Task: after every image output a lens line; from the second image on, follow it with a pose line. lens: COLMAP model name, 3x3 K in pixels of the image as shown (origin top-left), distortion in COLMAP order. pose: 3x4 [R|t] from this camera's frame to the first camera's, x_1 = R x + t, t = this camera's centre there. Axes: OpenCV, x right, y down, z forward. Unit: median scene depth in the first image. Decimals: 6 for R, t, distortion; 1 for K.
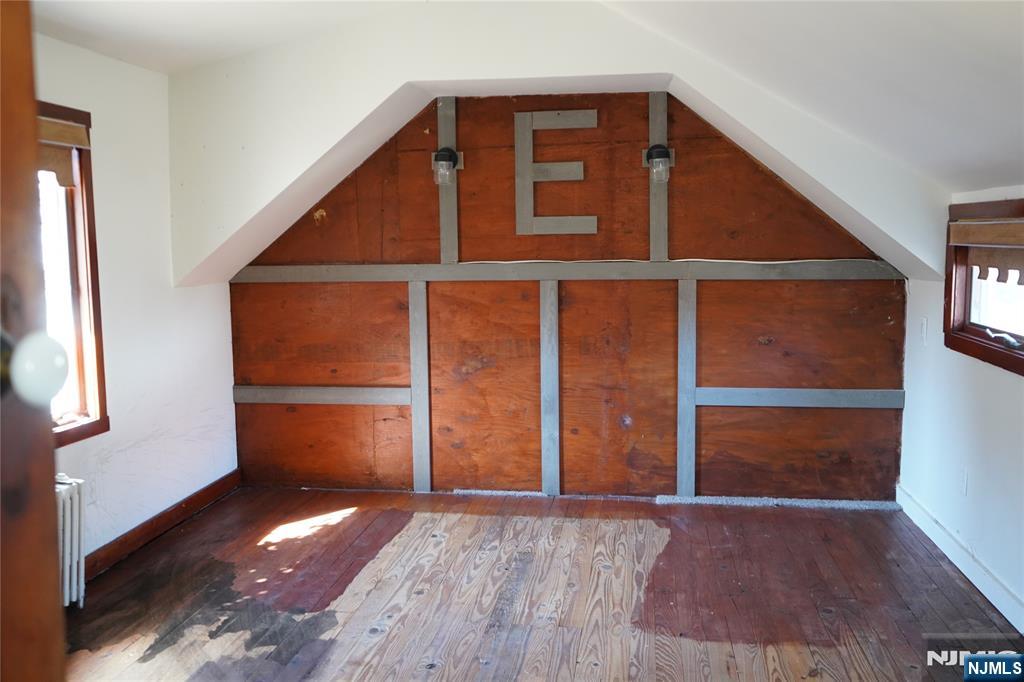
lens RADIAL K [[945.0, 0, 510.8], [0, 945.0, 338.5], [0, 0, 1]] dist [0.018340, 0.000000]
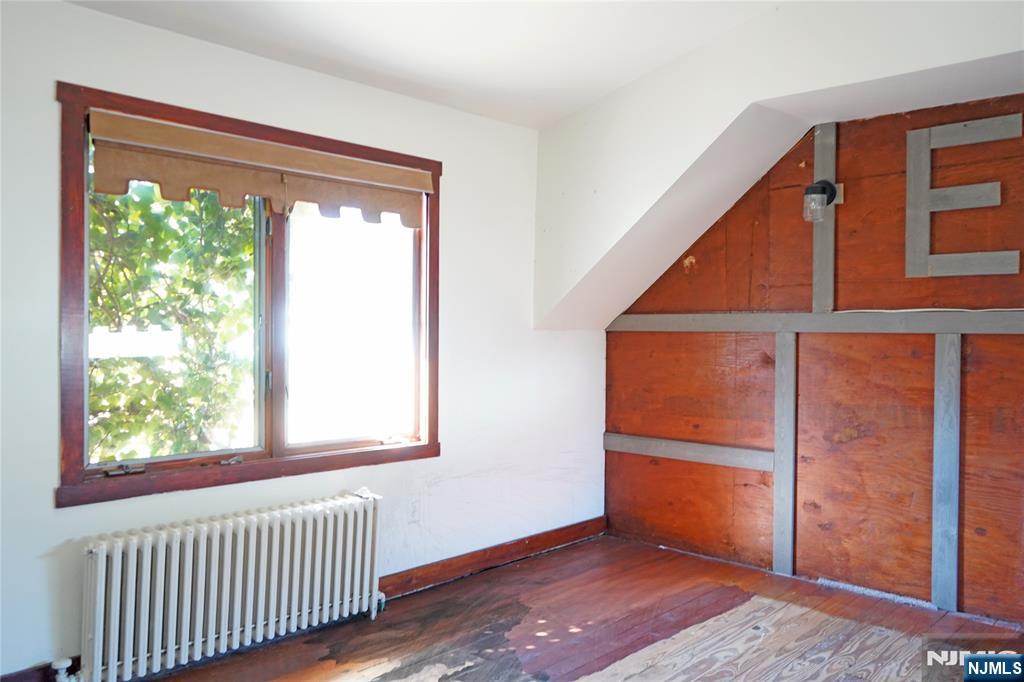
lens RADIAL K [[819.3, 0, 513.7], [0, 819.3, 338.7], [0, 0, 1]] dist [-0.013610, 0.017268]
pose [[0.818606, 0.026202, -0.573757, 0.136153], [-0.078238, 0.994734, -0.066199, 0.016613], [0.569001, 0.099080, 0.816346, 0.233485]]
